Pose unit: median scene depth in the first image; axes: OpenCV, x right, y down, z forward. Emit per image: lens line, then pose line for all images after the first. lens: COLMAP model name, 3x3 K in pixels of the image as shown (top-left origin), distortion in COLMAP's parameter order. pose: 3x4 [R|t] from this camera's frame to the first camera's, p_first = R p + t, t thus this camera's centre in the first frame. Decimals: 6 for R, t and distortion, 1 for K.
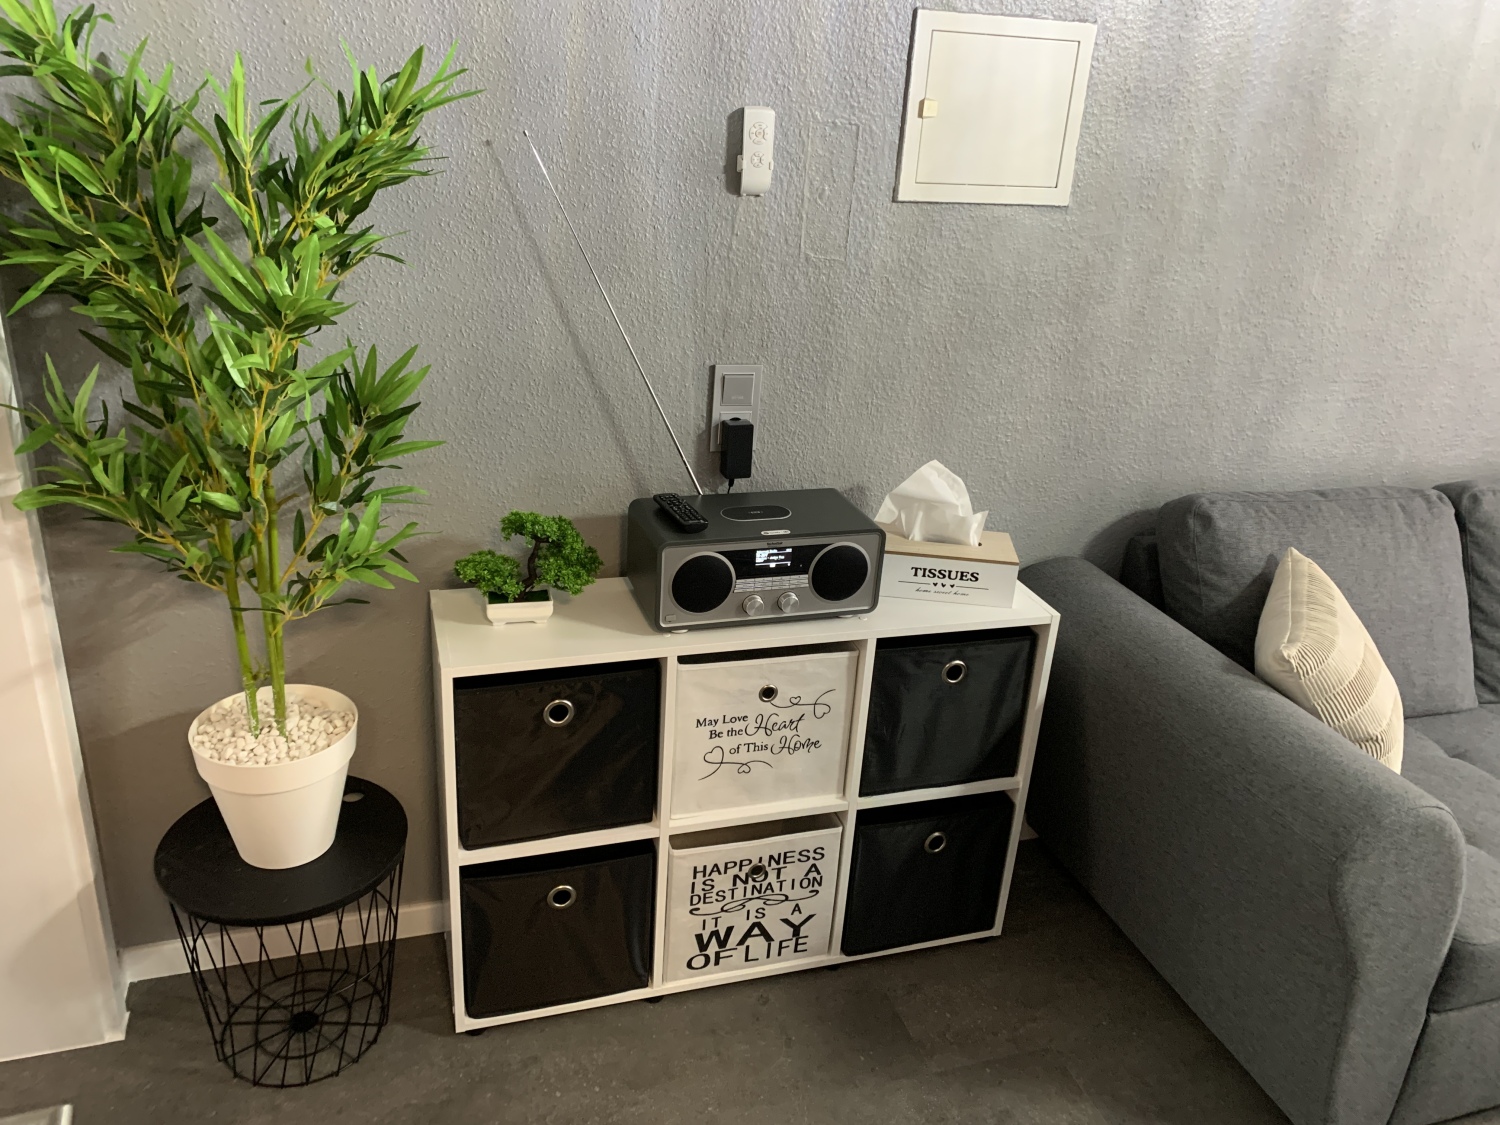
lens RADIAL K [[1160.4, 0, 737.7], [0, 1160.4, 559.4], [0, 0, 1]] dist [0.074068, -0.065982]
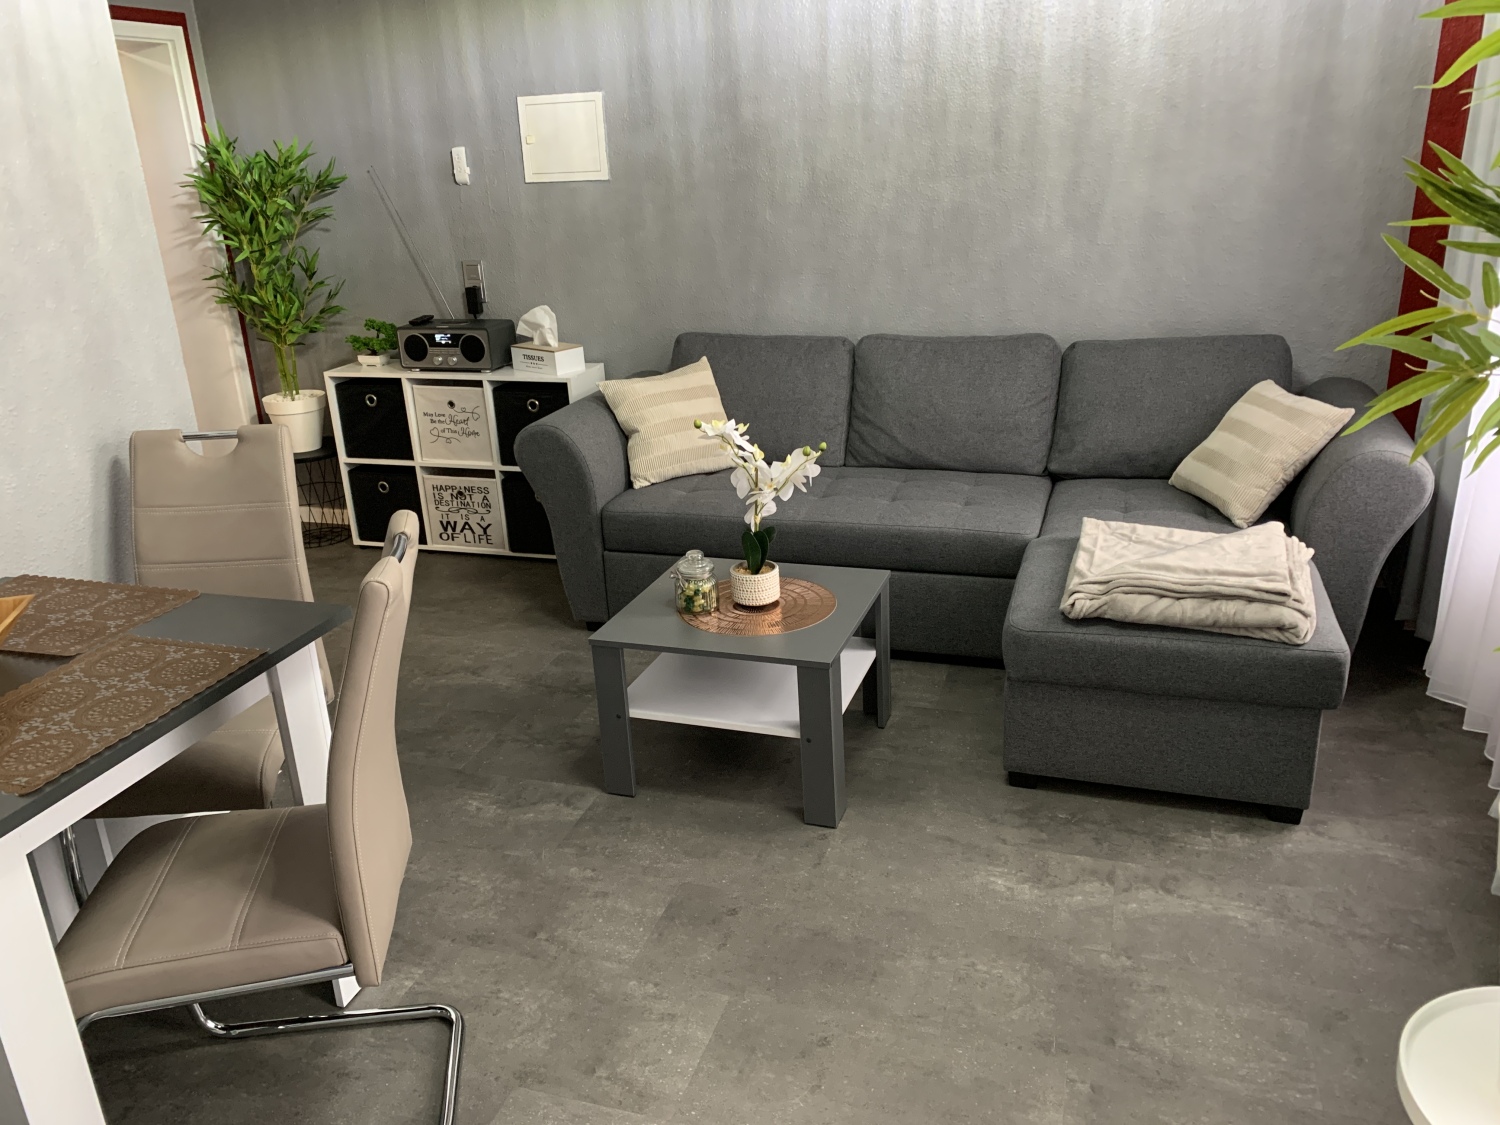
lens RADIAL K [[1160.4, 0, 737.7], [0, 1160.4, 559.4], [0, 0, 1]] dist [0.074068, -0.065982]
pose [[0.800259, 0.104793, -0.590427, 1.706335], [-0.135025, 0.990816, -0.007154, 0.329707], [0.584255, 0.085448, 0.807059, -0.439469]]
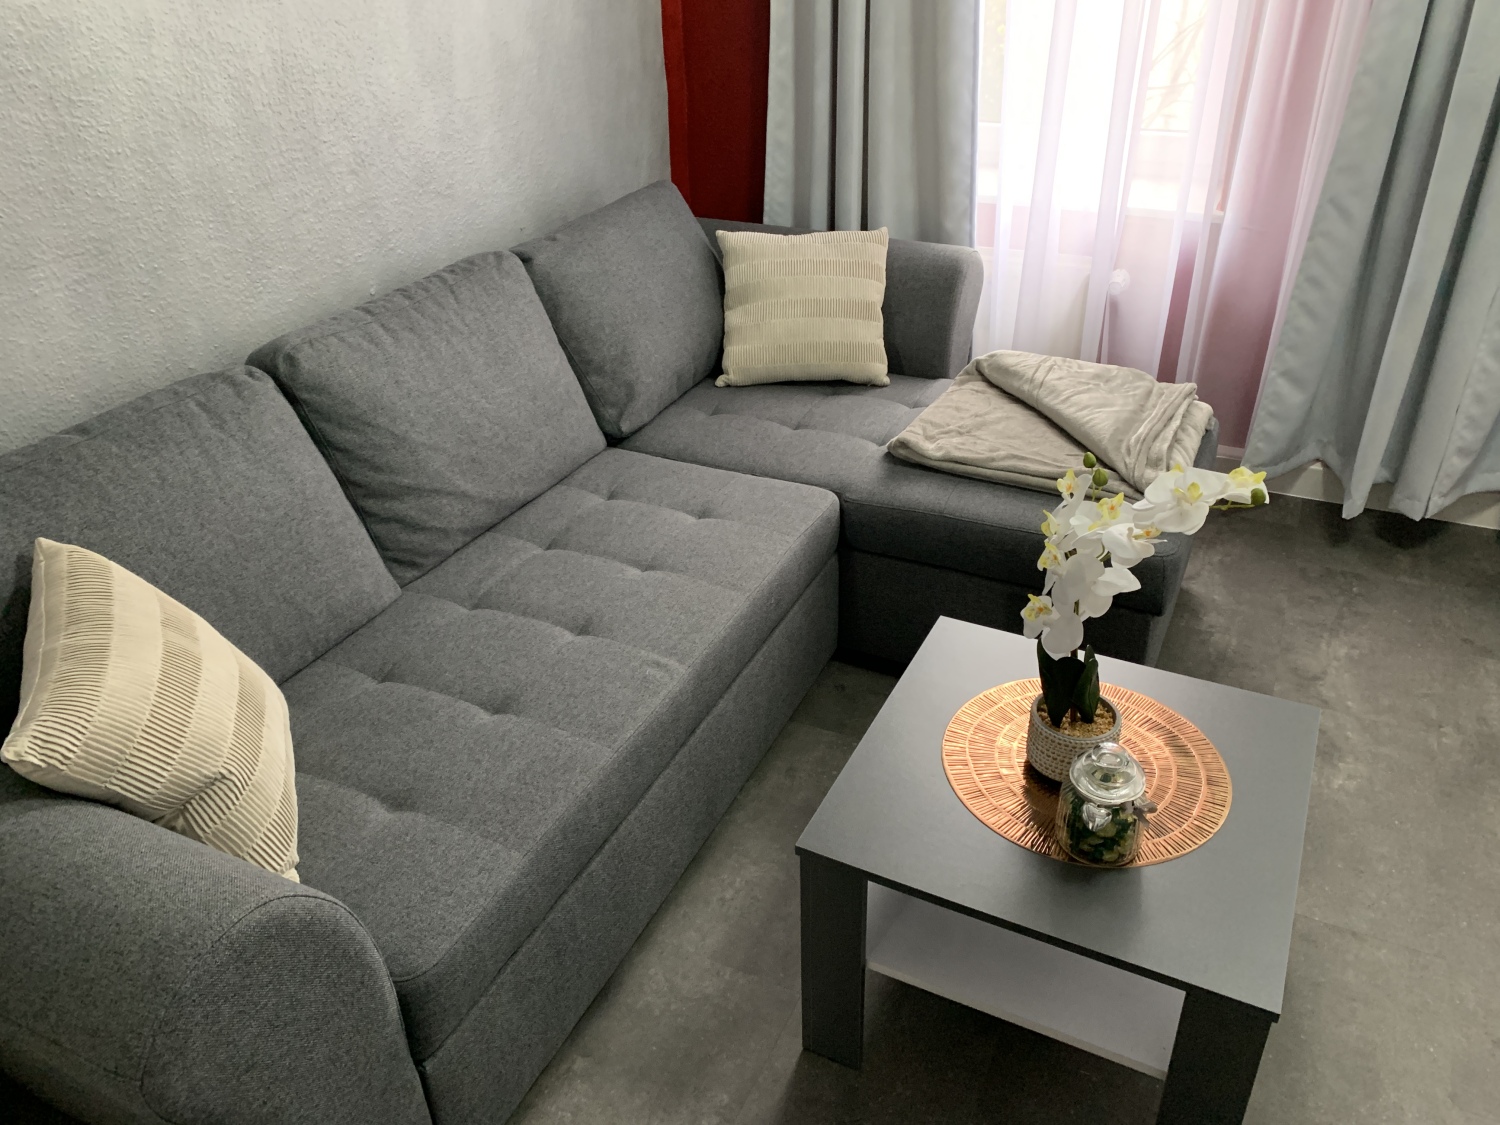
lens RADIAL K [[1160.4, 0, 737.7], [0, 1160.4, 559.4], [0, 0, 1]] dist [0.074068, -0.065982]
pose [[0.689594, -0.440215, 0.575040, 0.362145], [0.350397, 0.897725, 0.267043, -0.041230], [-0.633784, 0.017341, 0.773316, 0.223504]]
